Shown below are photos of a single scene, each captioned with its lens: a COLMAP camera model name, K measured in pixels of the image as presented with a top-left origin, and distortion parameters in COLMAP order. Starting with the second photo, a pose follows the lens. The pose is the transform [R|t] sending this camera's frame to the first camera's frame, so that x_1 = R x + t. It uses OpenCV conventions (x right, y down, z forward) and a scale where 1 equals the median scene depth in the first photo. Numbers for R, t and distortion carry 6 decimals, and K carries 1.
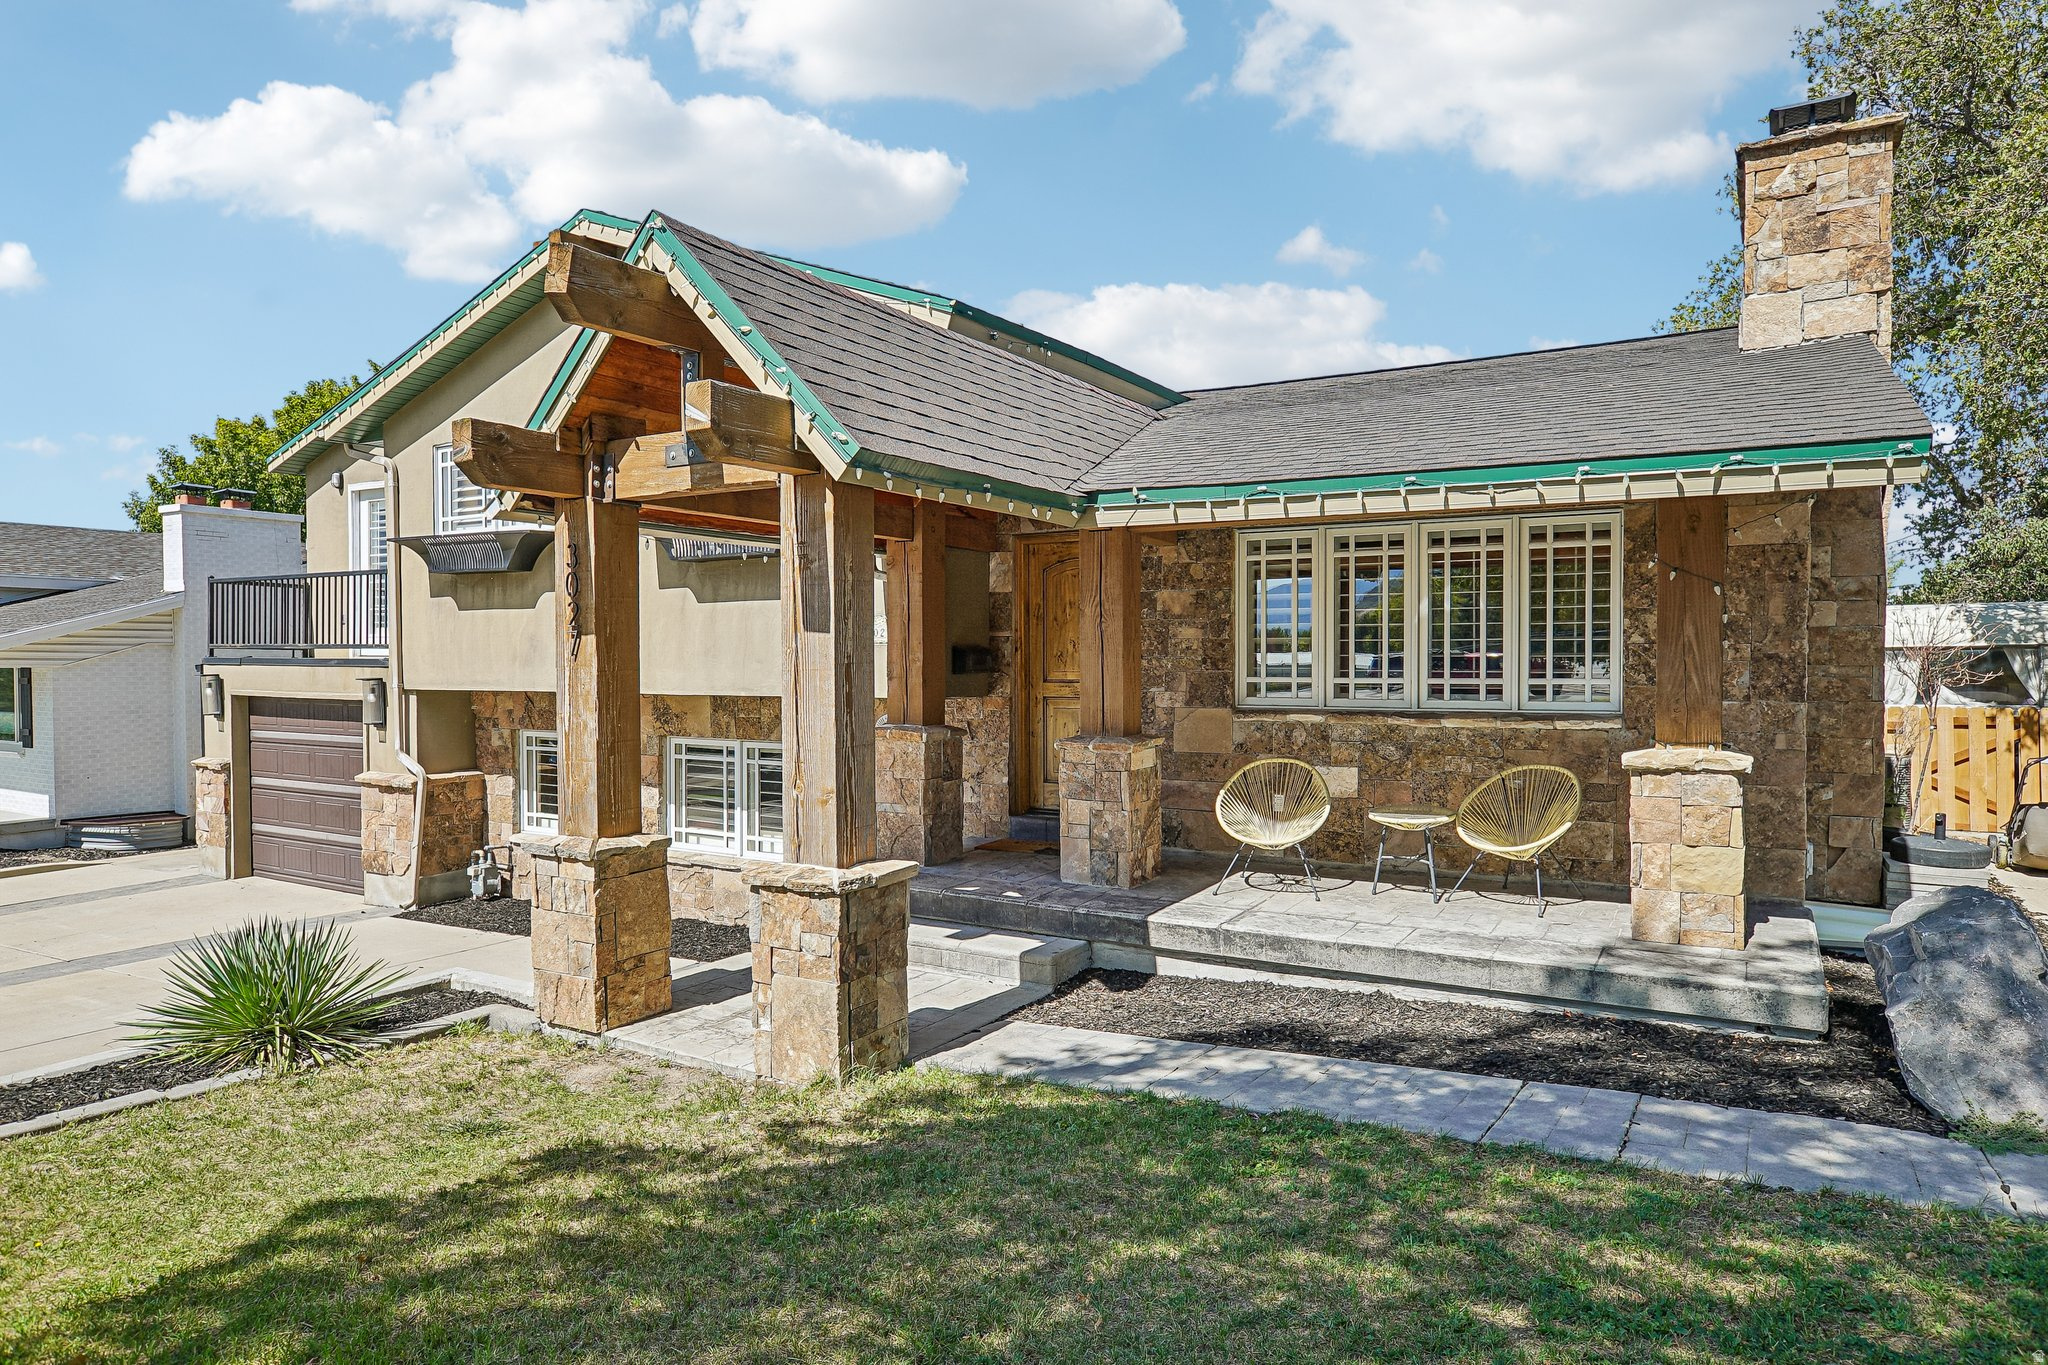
lens RADIAL K [[1170.9, 0, 1024.0], [0, 1170.9, 682.5], [0, 0, 1]] dist [-0.033425, 0.001570]
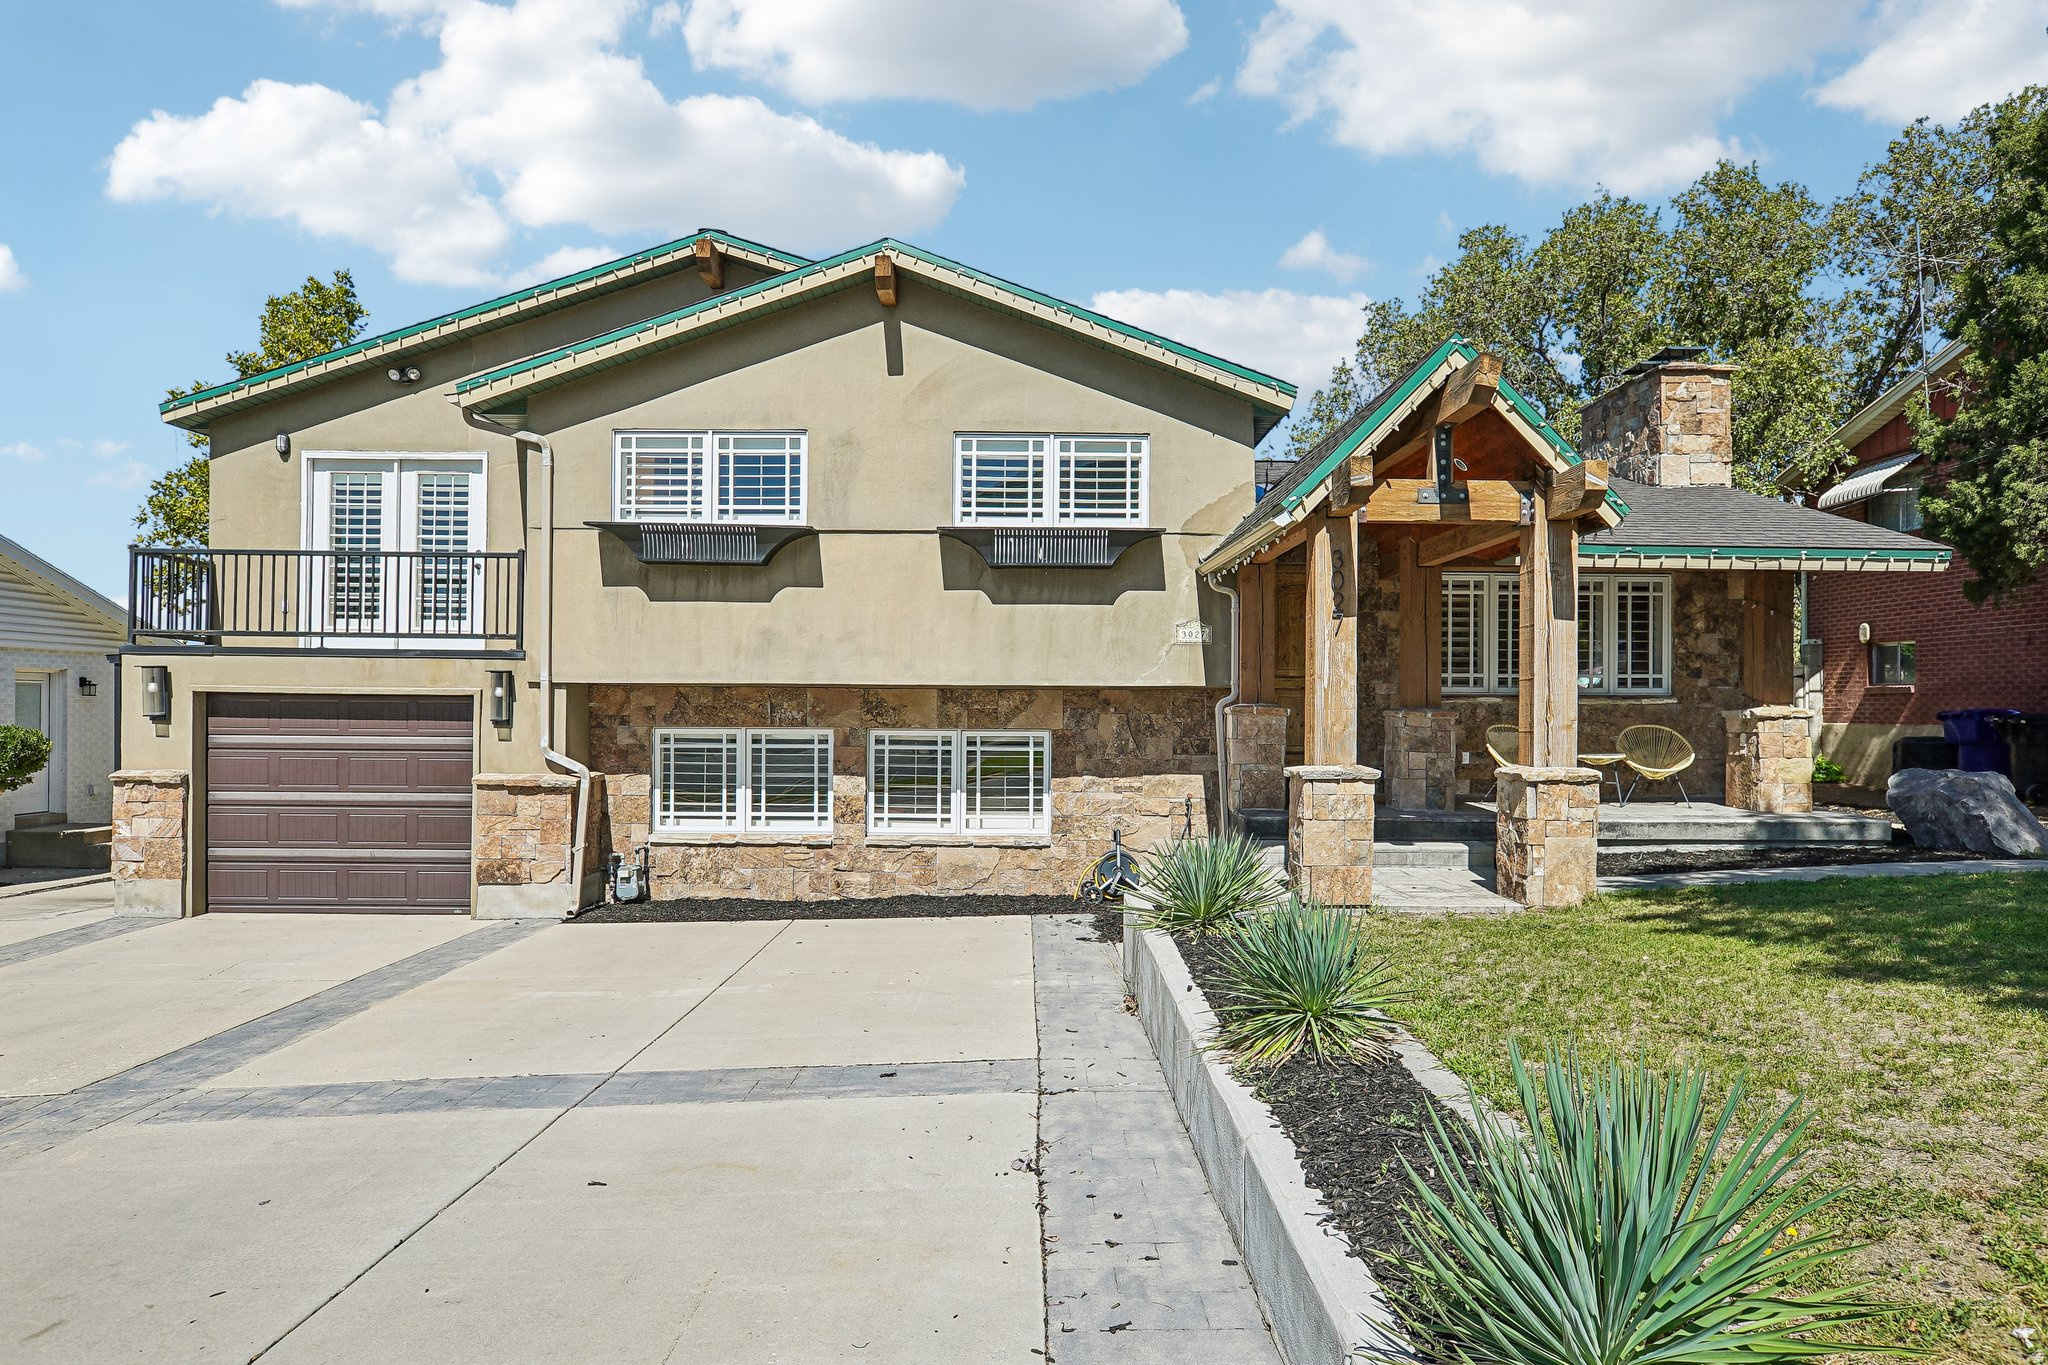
lens RADIAL K [[1170.9, 0, 1024.0], [0, 1170.9, 682.5], [0, 0, 1]] dist [-0.033425, 0.001570]
pose [[0.867592, 0.018823, 0.496920, -0.959744], [0.001077, 0.999210, -0.039731, 0.062741], [-0.497276, 0.035006, 0.866886, -0.001751]]
